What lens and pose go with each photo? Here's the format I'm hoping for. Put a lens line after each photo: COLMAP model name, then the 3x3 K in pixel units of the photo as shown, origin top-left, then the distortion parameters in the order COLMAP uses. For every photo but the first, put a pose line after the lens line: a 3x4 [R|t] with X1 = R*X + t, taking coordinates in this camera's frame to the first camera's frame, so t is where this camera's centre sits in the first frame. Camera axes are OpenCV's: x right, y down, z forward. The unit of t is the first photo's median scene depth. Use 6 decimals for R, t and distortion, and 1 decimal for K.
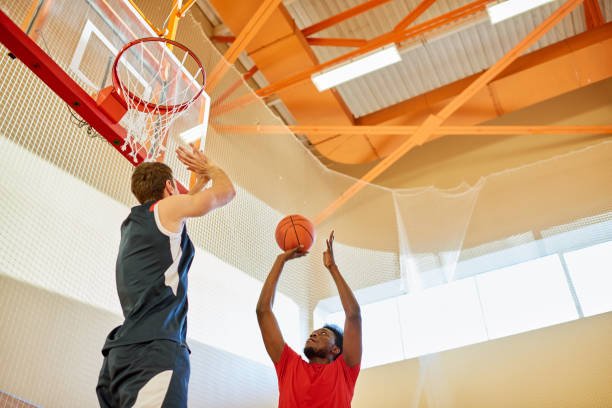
lens RADIAL K [[613.2, 0, 306.0], [0, 613.2, 204.0], [0, 0, 1]] dist [-0.059853, 0.015602]
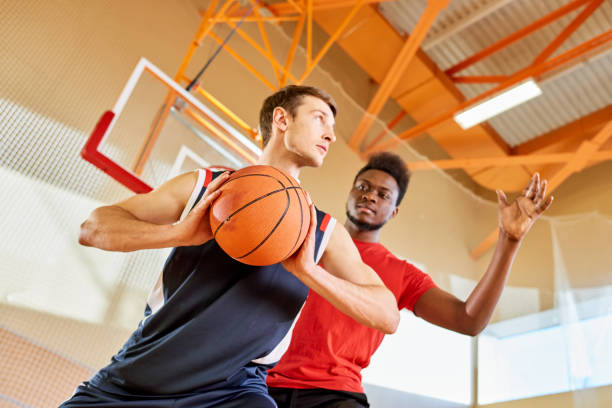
lens RADIAL K [[613.2, 0, 306.0], [0, 613.2, 204.0], [0, 0, 1]] dist [-0.059853, 0.015602]
pose [[0.940897, -0.043886, -0.335838, 0.109222], [0.037703, 0.998978, -0.024913, -0.039890], [0.336588, 0.010779, 0.941590, -0.062306]]
